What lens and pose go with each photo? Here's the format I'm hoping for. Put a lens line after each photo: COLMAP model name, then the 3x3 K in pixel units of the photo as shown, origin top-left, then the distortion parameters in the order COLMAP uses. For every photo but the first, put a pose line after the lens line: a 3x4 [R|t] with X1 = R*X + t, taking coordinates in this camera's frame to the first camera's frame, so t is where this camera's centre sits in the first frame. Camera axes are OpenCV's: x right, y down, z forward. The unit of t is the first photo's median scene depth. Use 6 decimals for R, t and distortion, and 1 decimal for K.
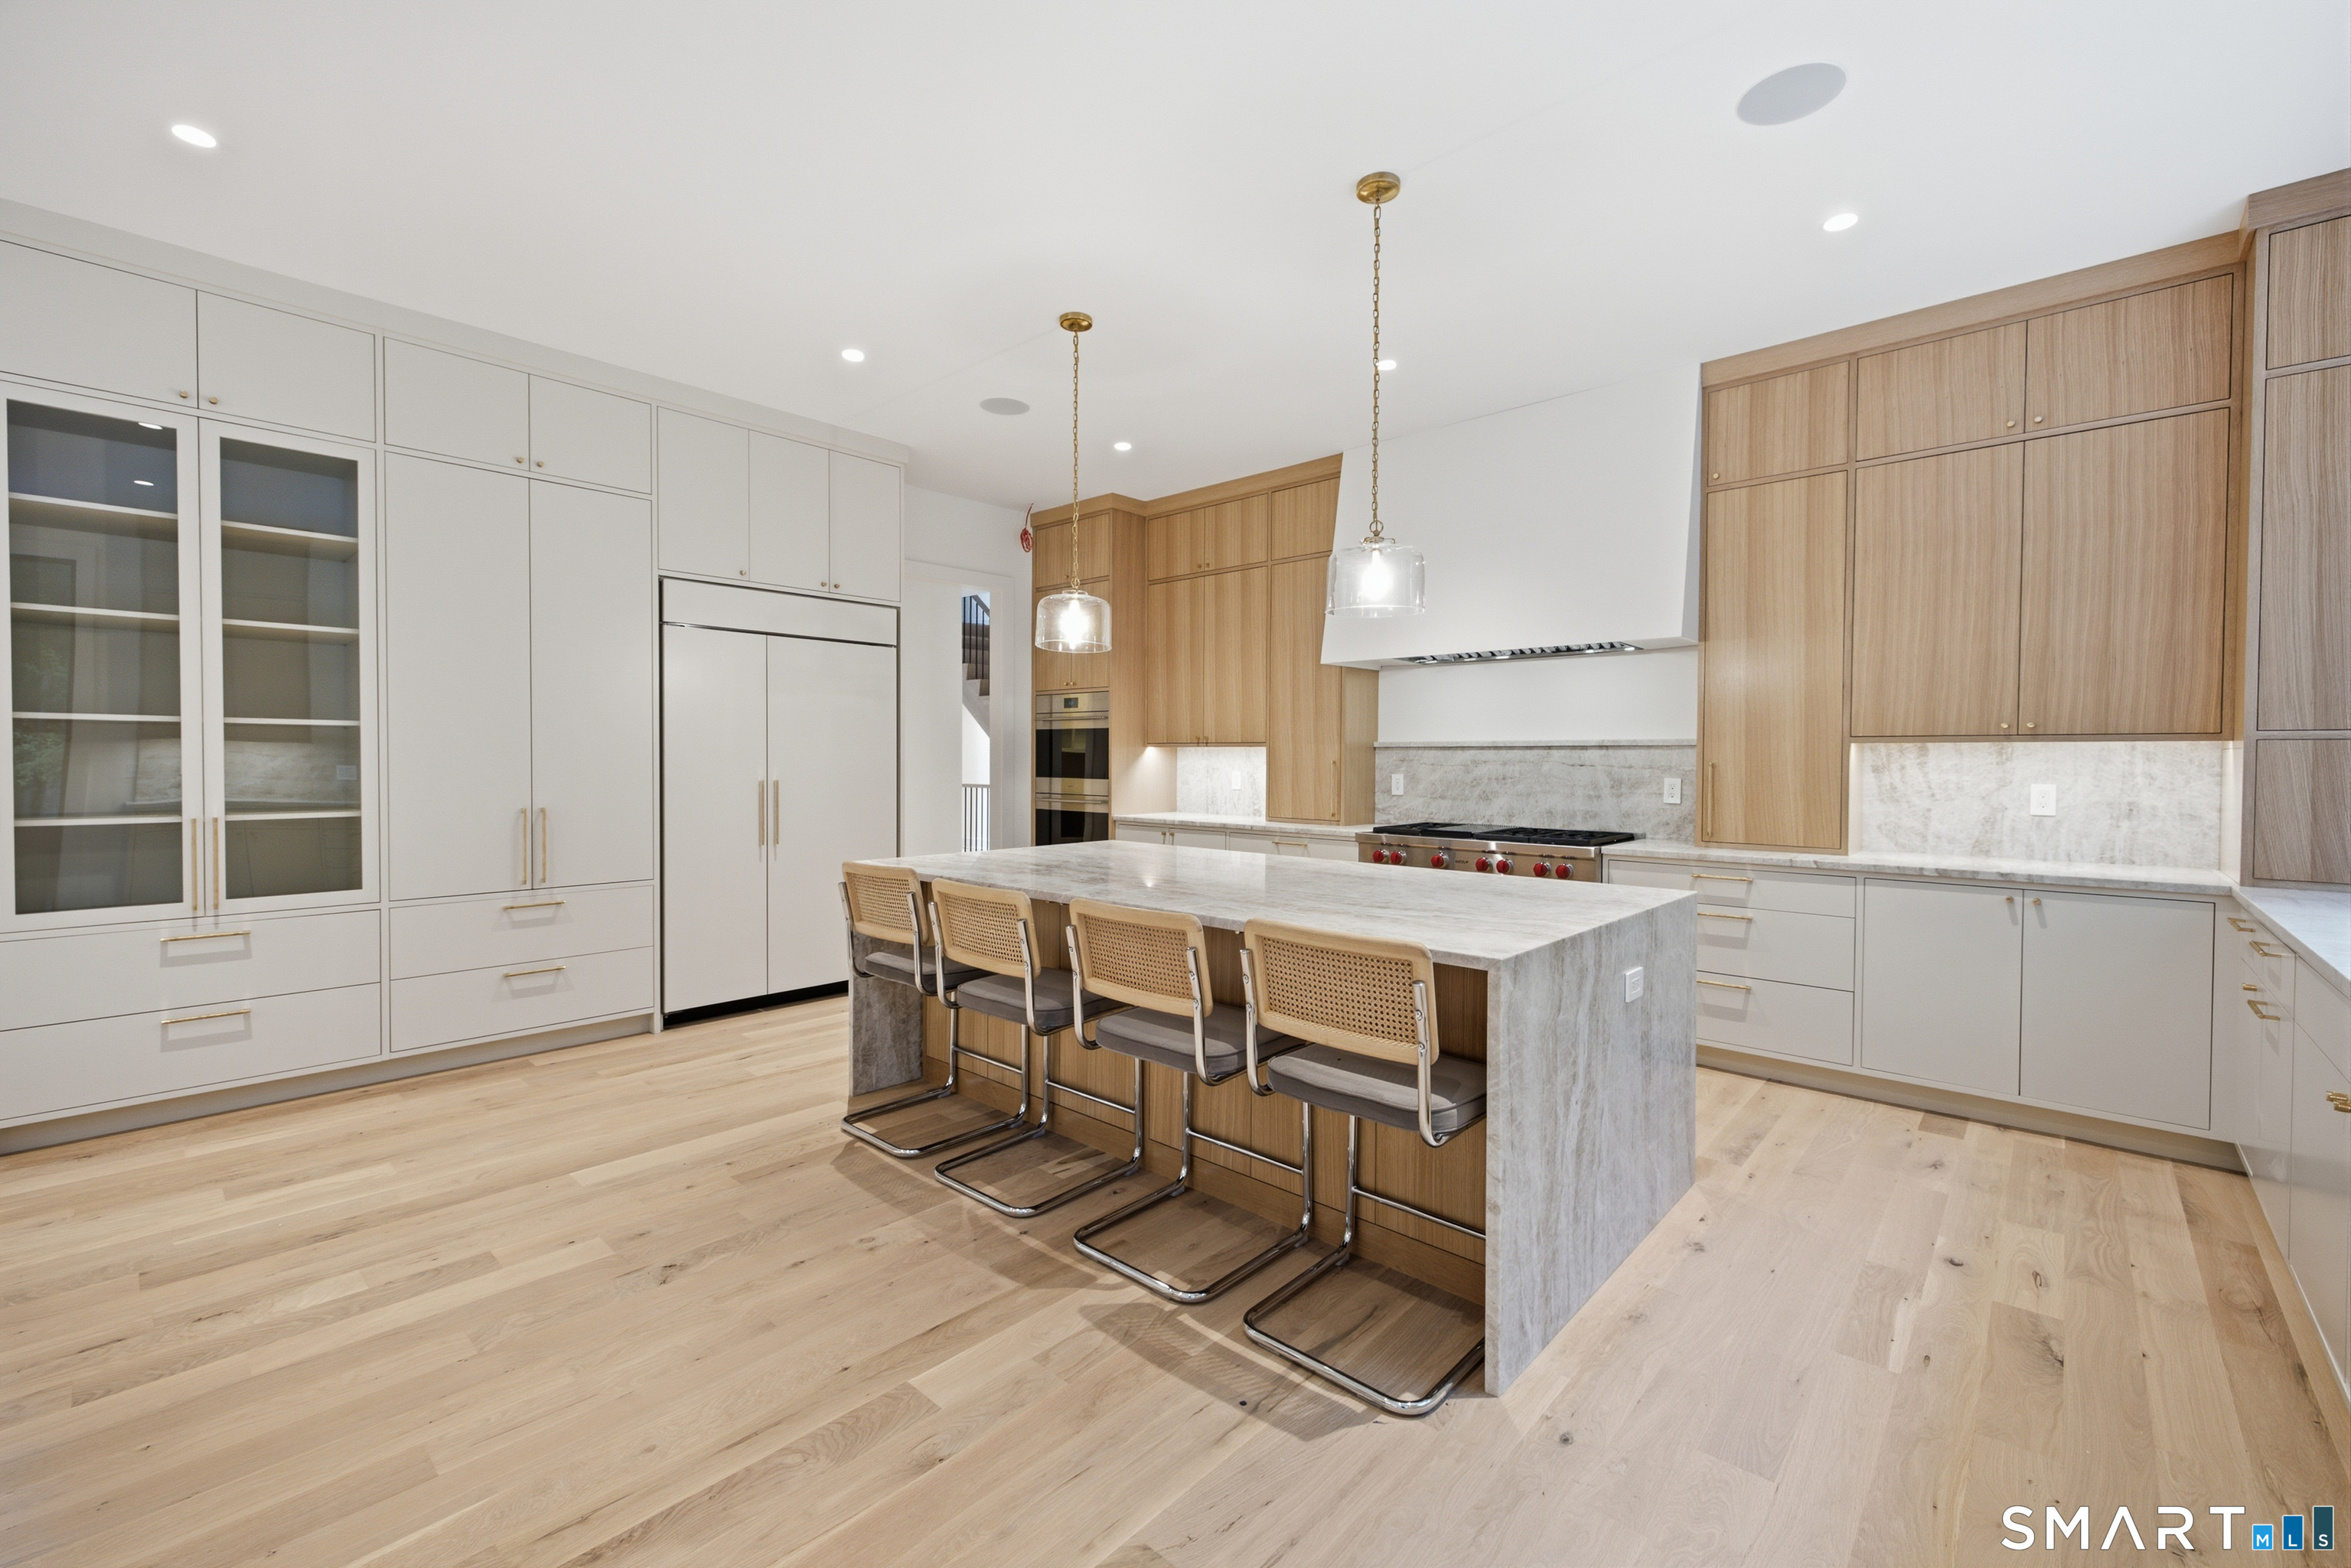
lens RADIAL K [[973.2, 0, 1175.5], [0, 973.2, 784.0], [0, 0, 1]] dist [0.000696, 0.000132]
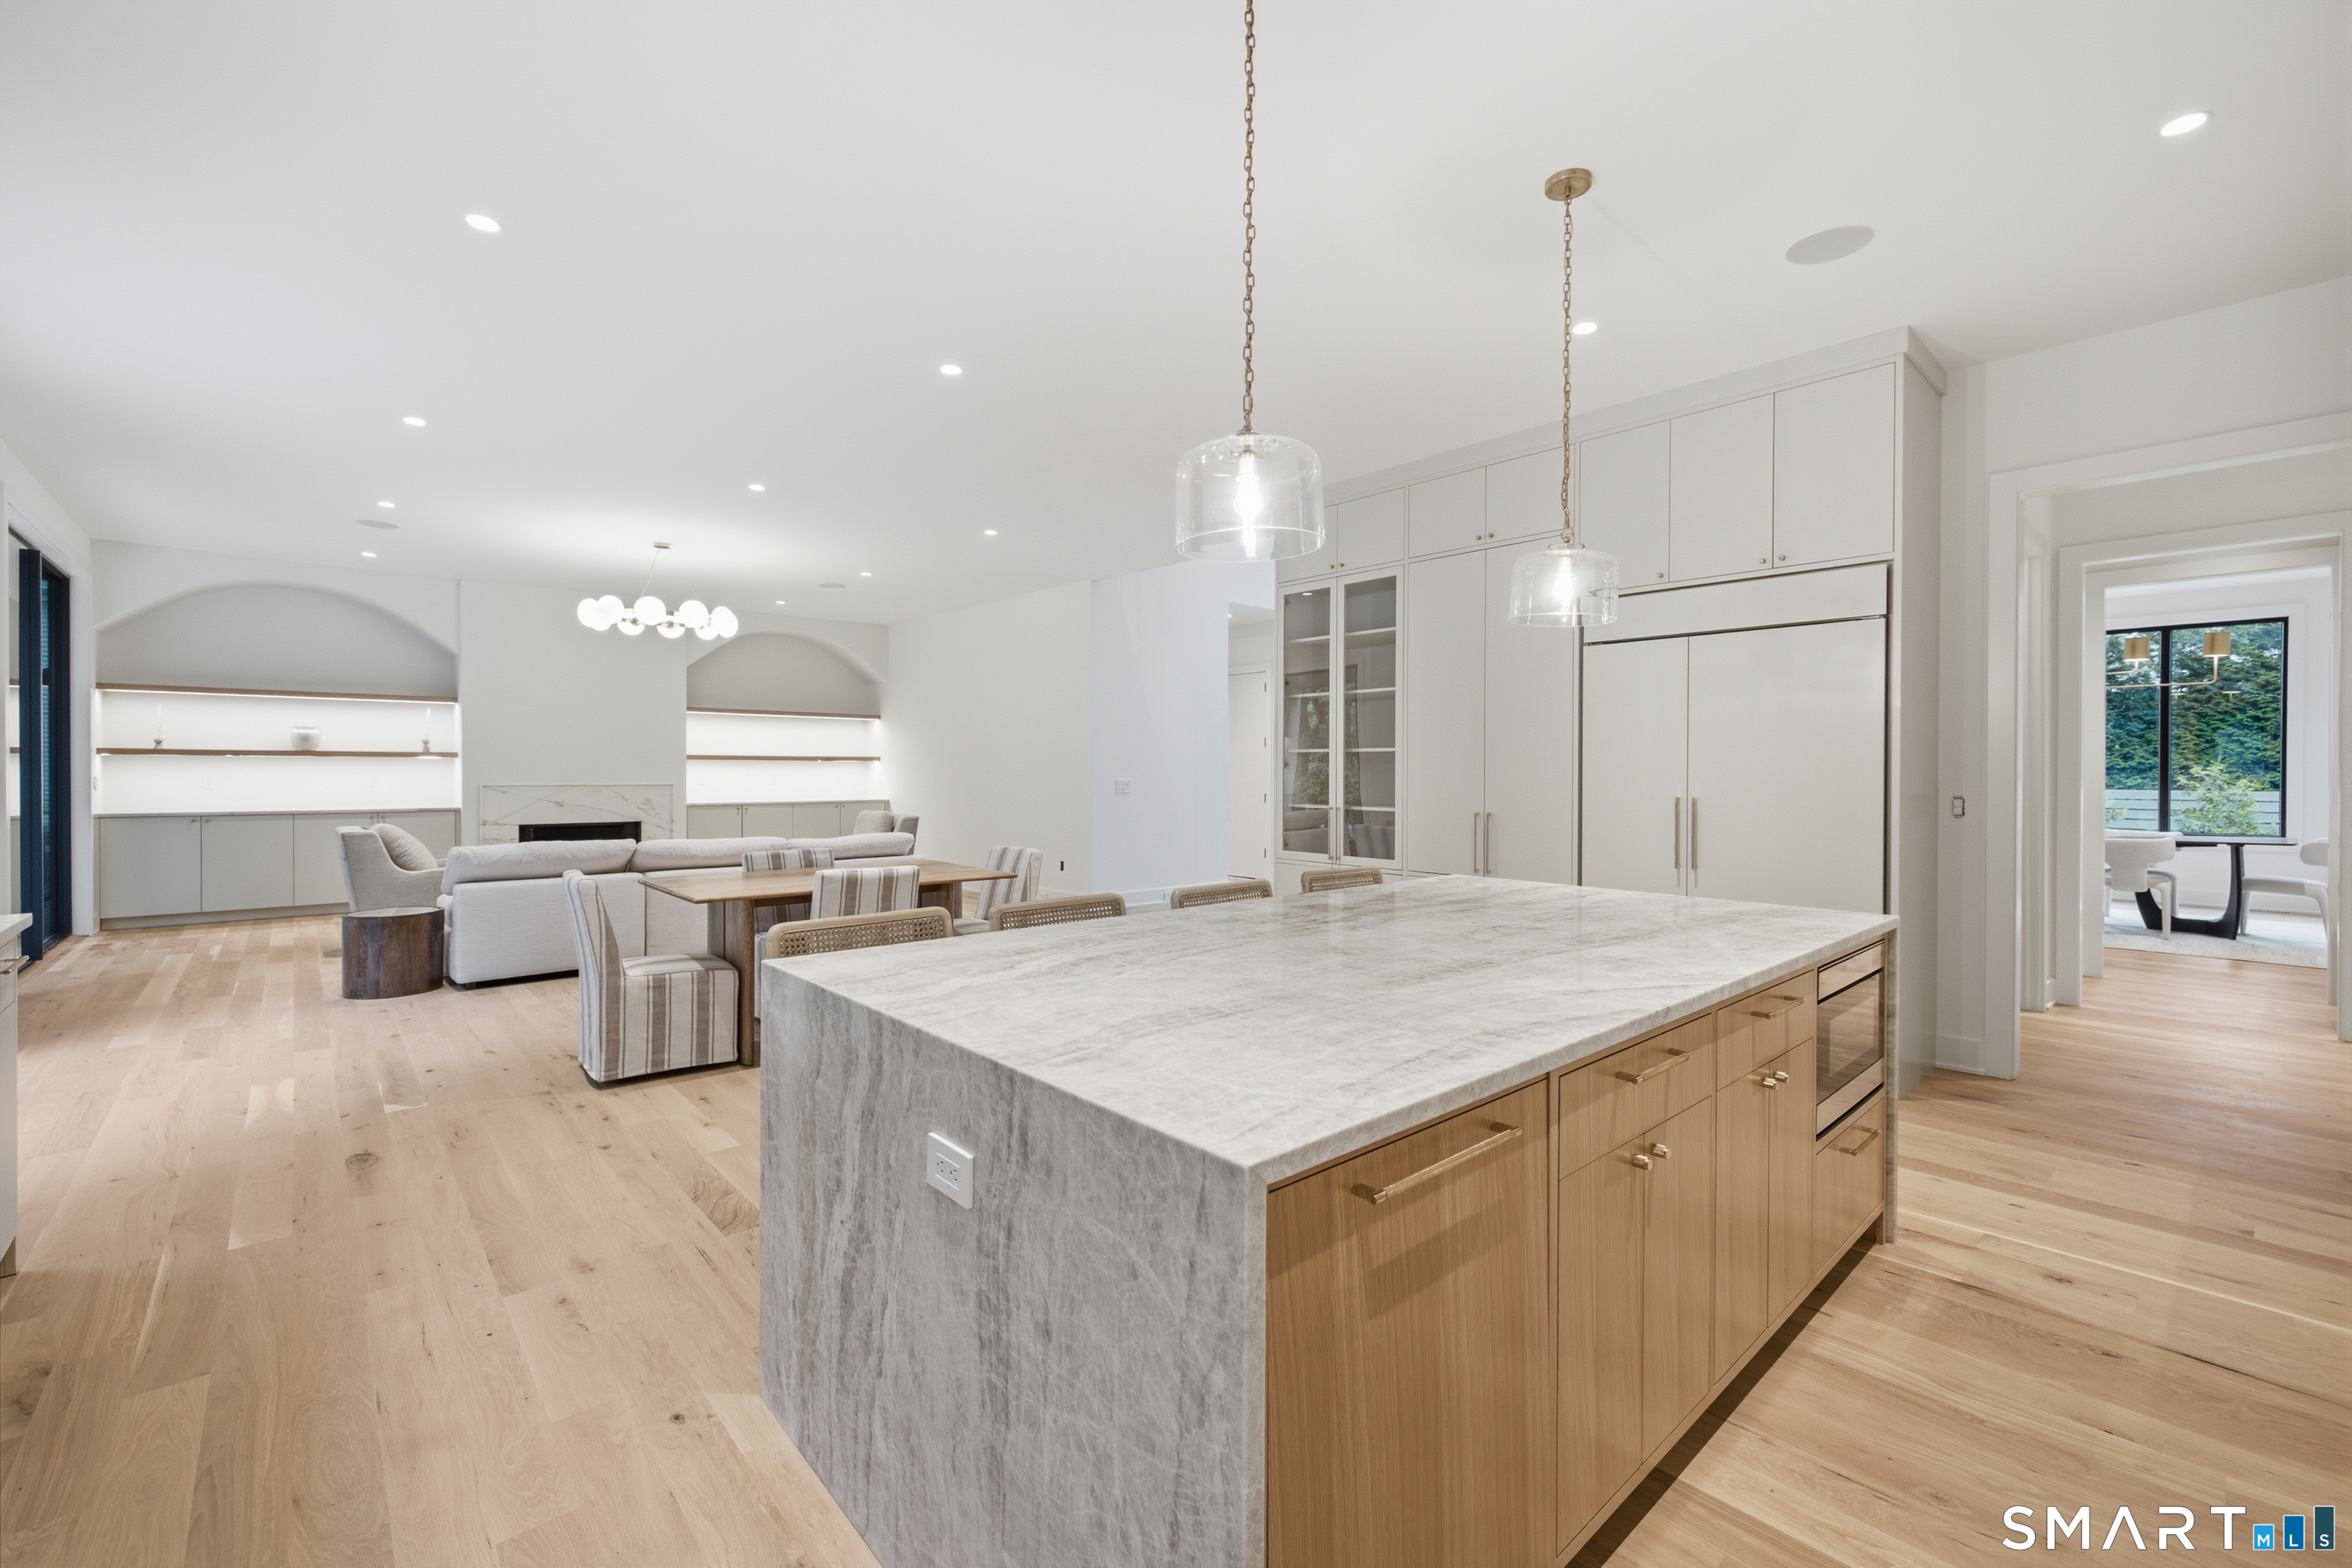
lens RADIAL K [[973.6, 0, 1176.0], [0, 973.6, 784.0], [0, 0, 1]] dist [0.000696, 0.000132]
pose [[-0.099289, 0.012136, -0.994985, 0.669792], [-0.028301, 0.999487, 0.015015, -0.019905], [0.994656, 0.029650, -0.098895, 0.782449]]
